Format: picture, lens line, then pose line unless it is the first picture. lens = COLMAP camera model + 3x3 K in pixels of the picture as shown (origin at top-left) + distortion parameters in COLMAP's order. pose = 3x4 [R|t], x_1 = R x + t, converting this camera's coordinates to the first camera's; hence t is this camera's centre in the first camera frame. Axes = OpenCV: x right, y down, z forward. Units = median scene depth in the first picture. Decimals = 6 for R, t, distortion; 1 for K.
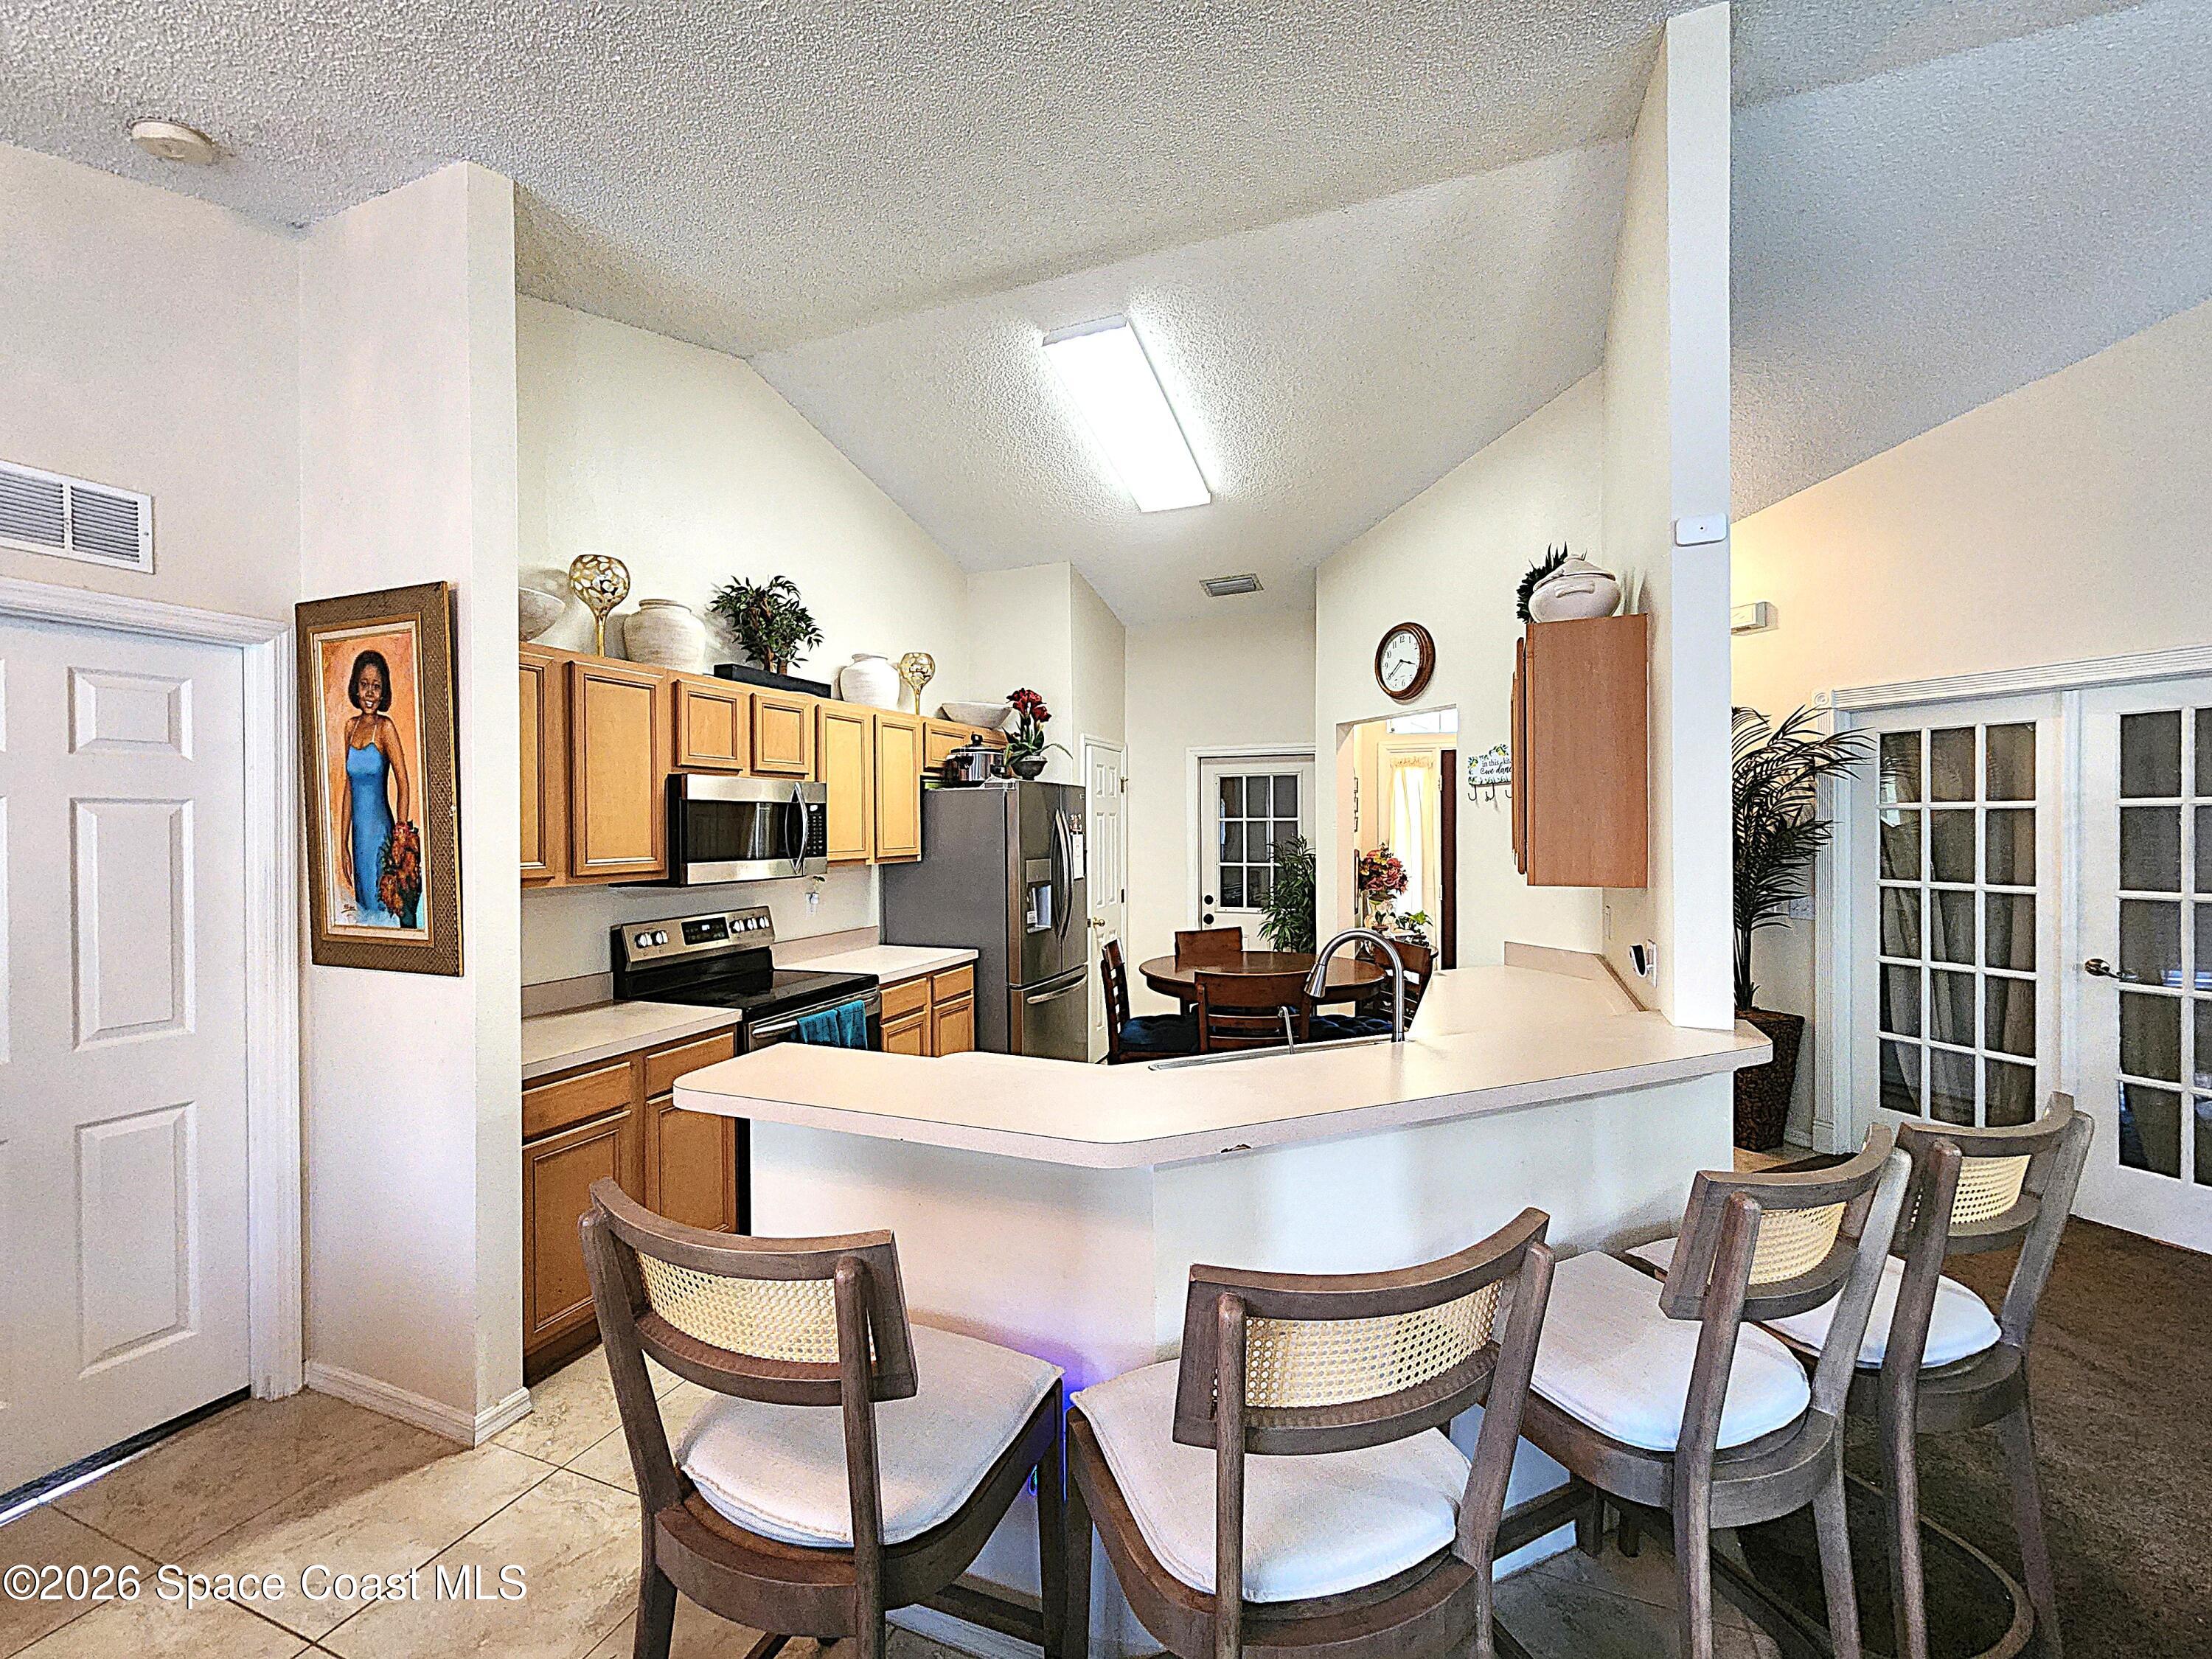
lens RADIAL K [[913.4, 0, 1111.5], [0, 913.4, 831.0], [0, 0, 1]] dist [-0.005206, 0.002001]
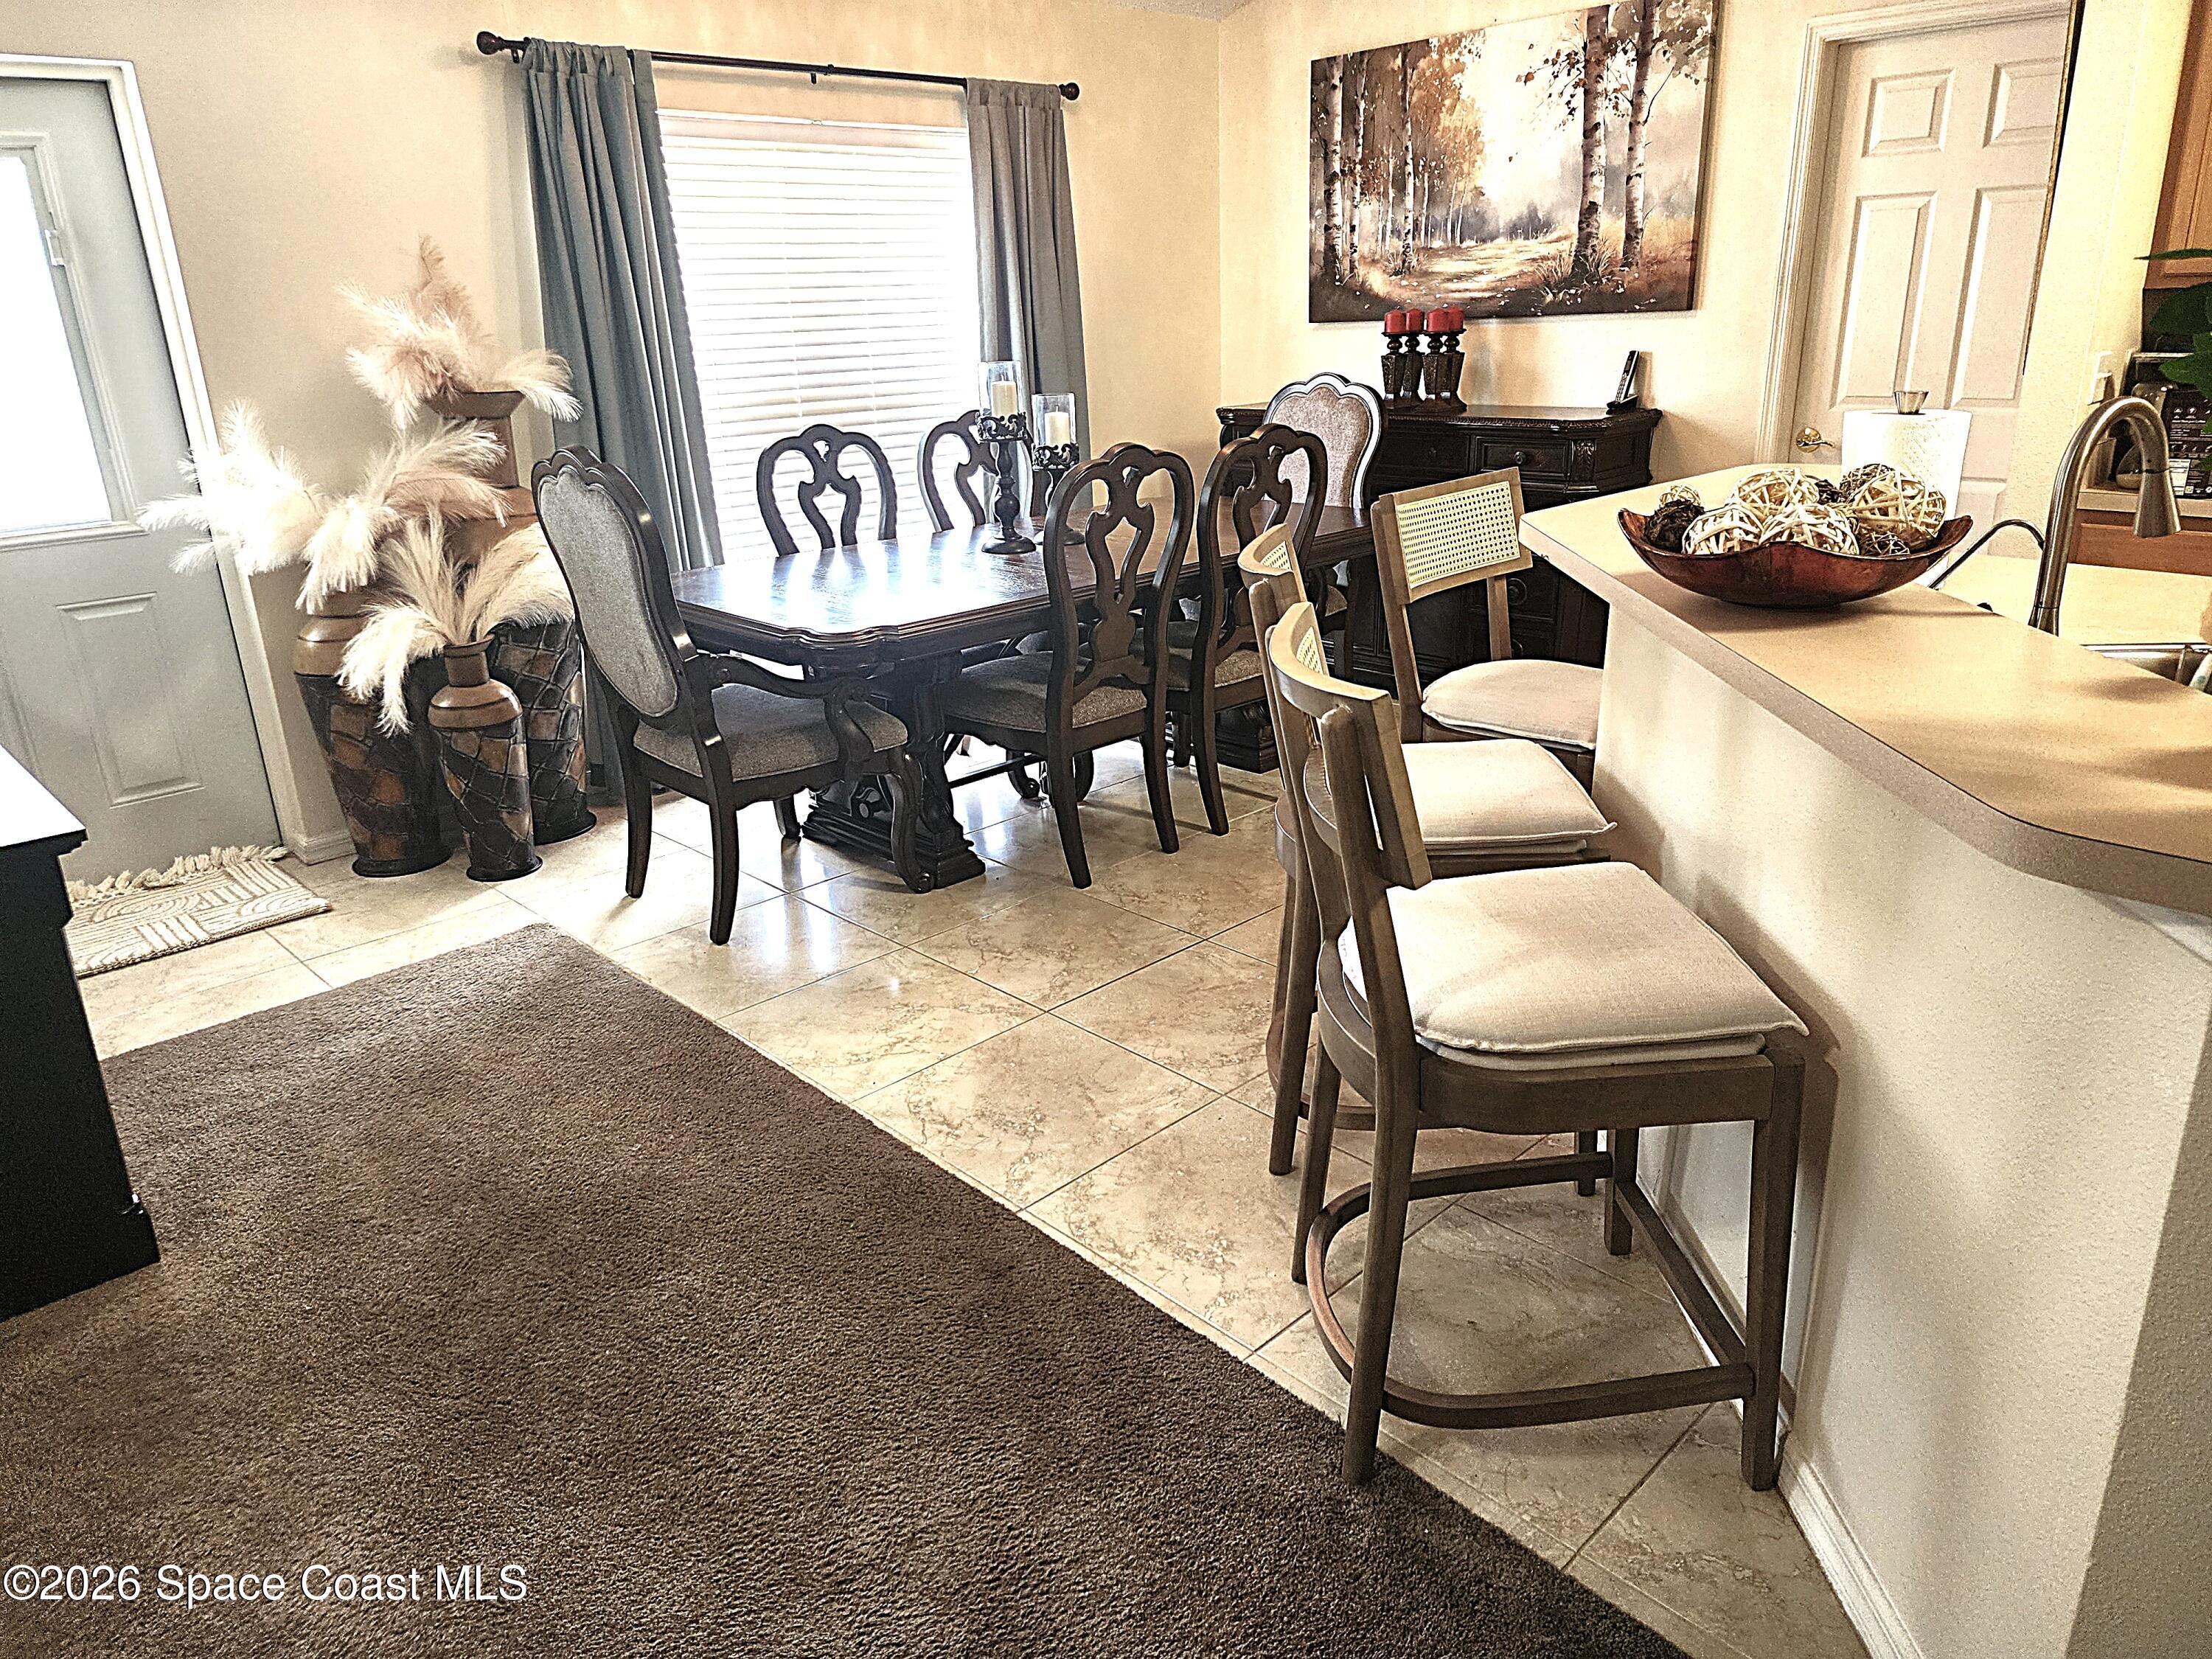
lens RADIAL K [[1474.8, 0, 1099.3], [0, 1474.8, 815.2], [0, 0, 1]] dist [0.070053, -0.060852]
pose [[-0.413571, 0.320970, -0.852019, 0.682747], [0.029845, 0.940076, 0.339656, 0.016970], [0.909983, 0.115043, -0.398368, 0.459725]]
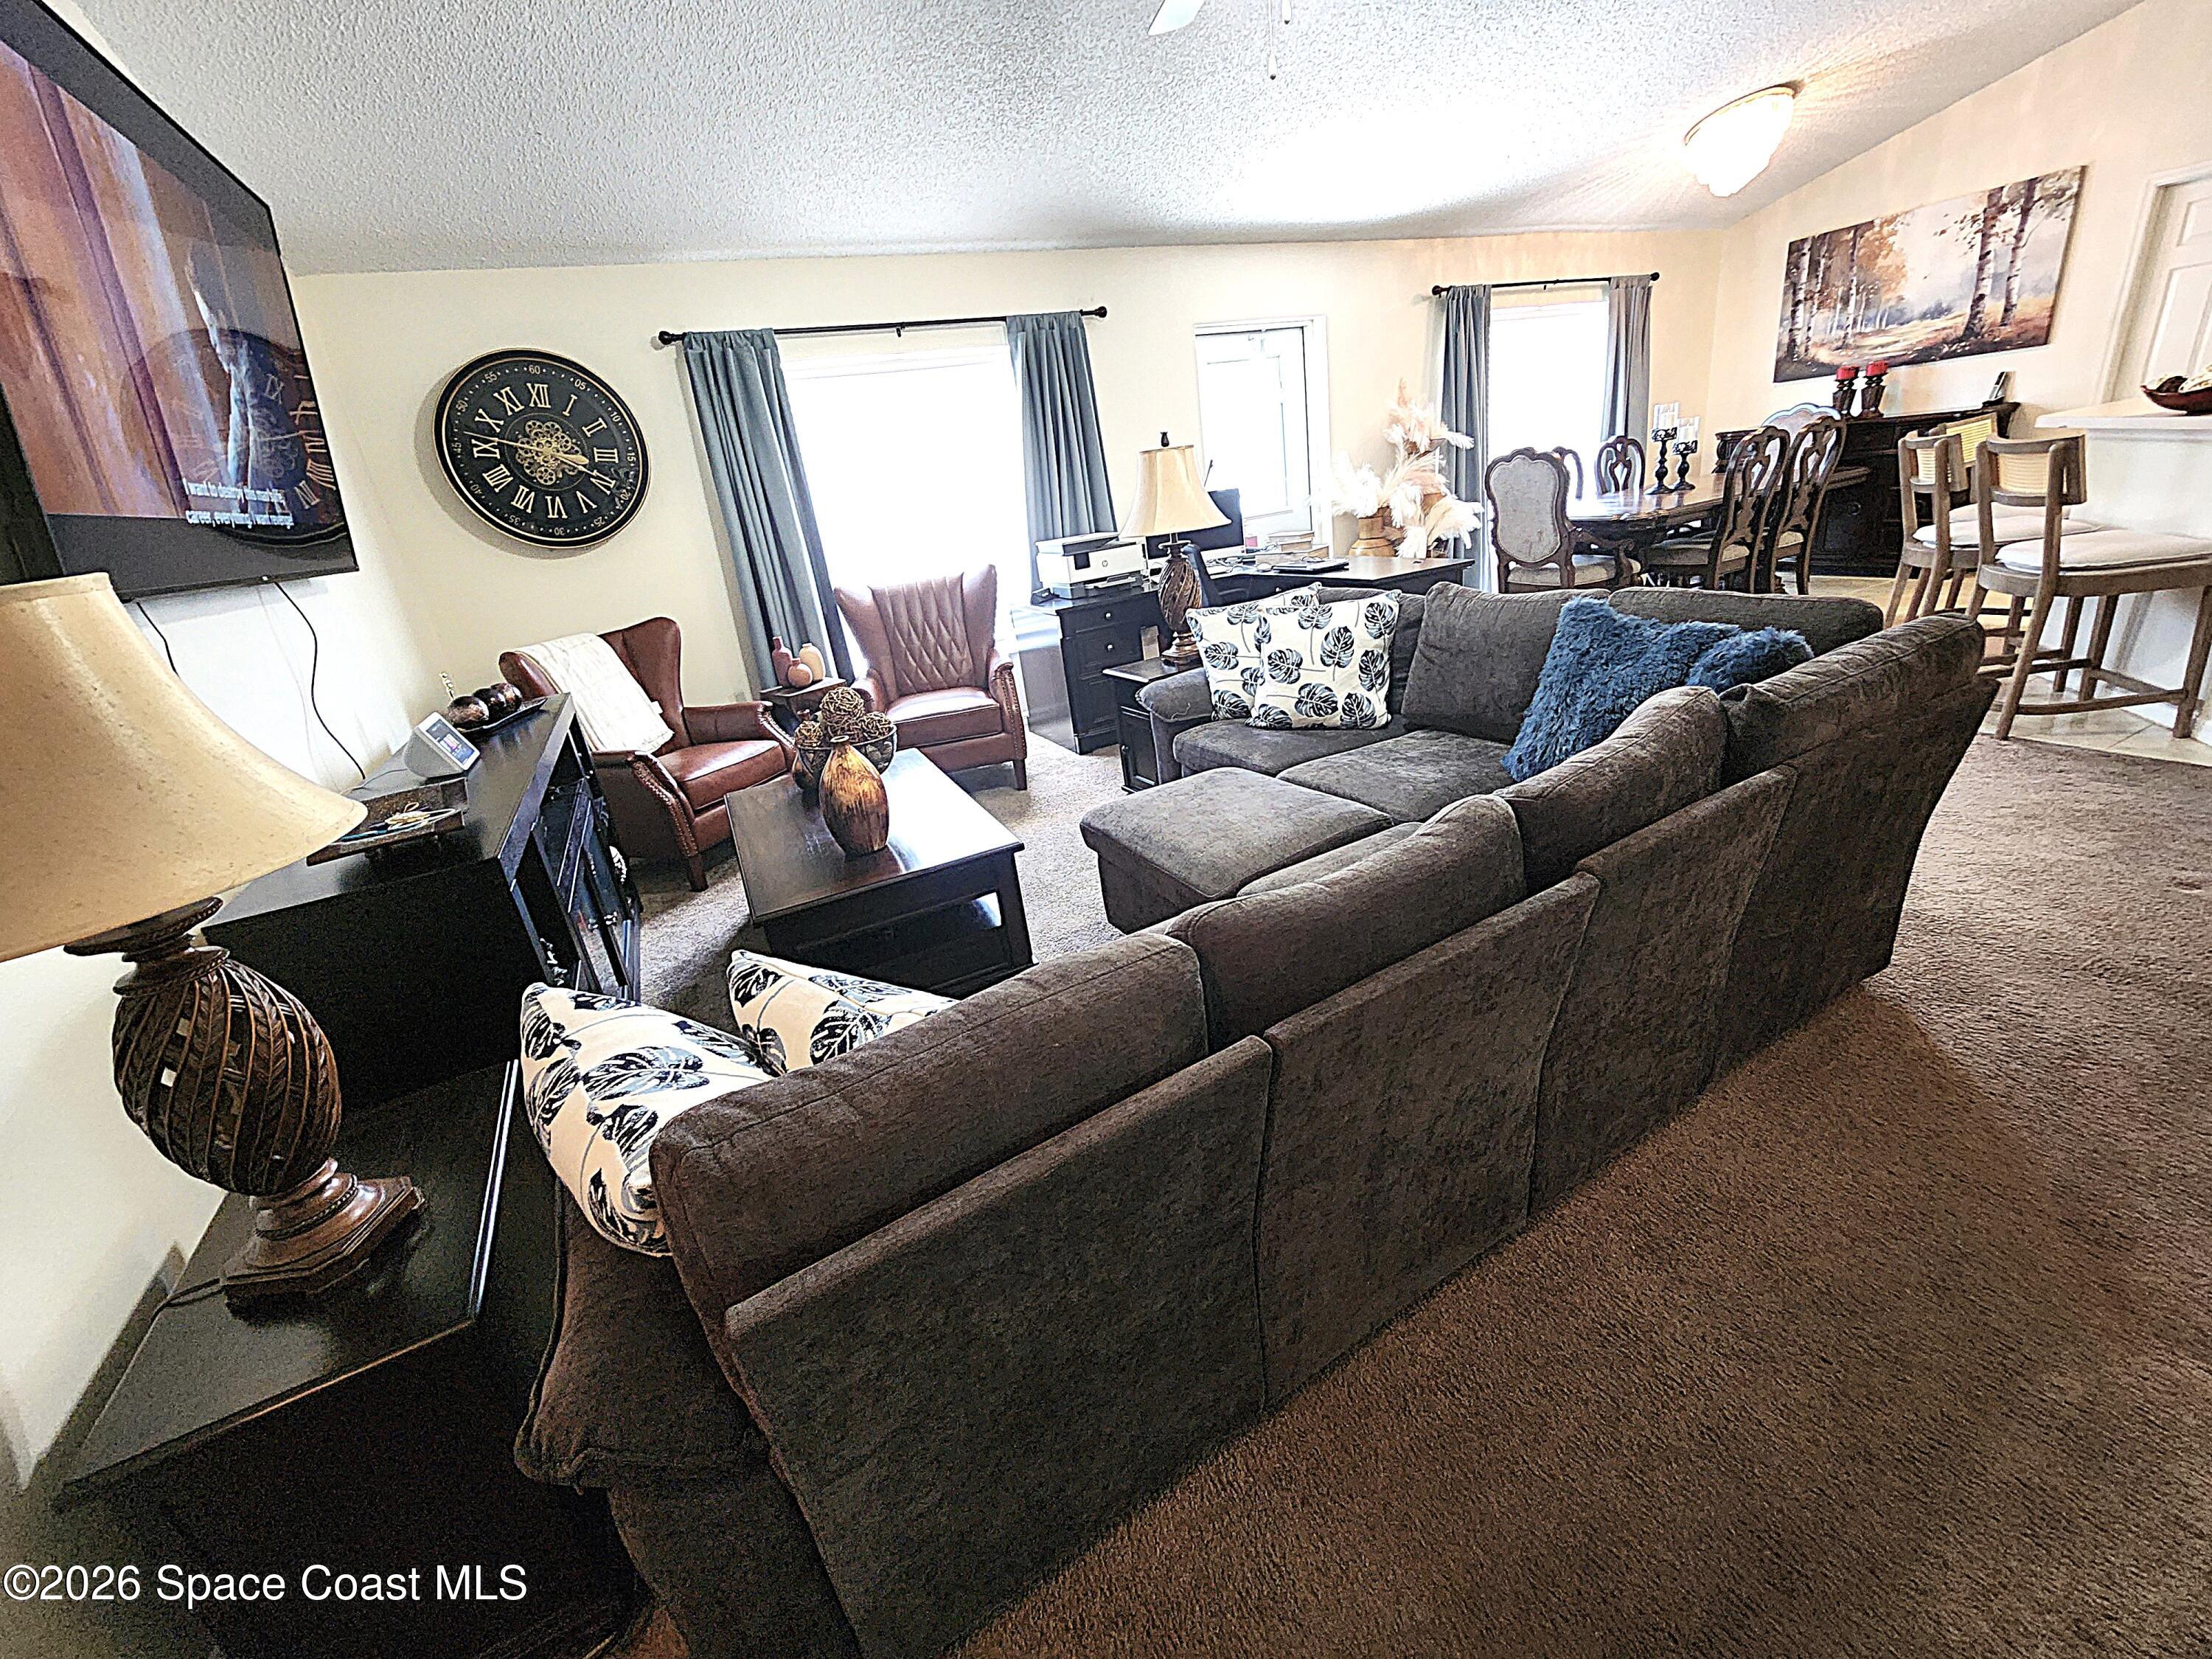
lens RADIAL K [[913.4, 0, 1111.5], [0, 913.4, 831.0], [0, 0, 1]] dist [-0.005206, 0.002001]
pose [[-0.647155, 0.361321, -0.671295, 1.444229], [0.123210, 0.918546, 0.375624, 0.041861], [0.752336, 0.160376, -0.638960, 0.299717]]
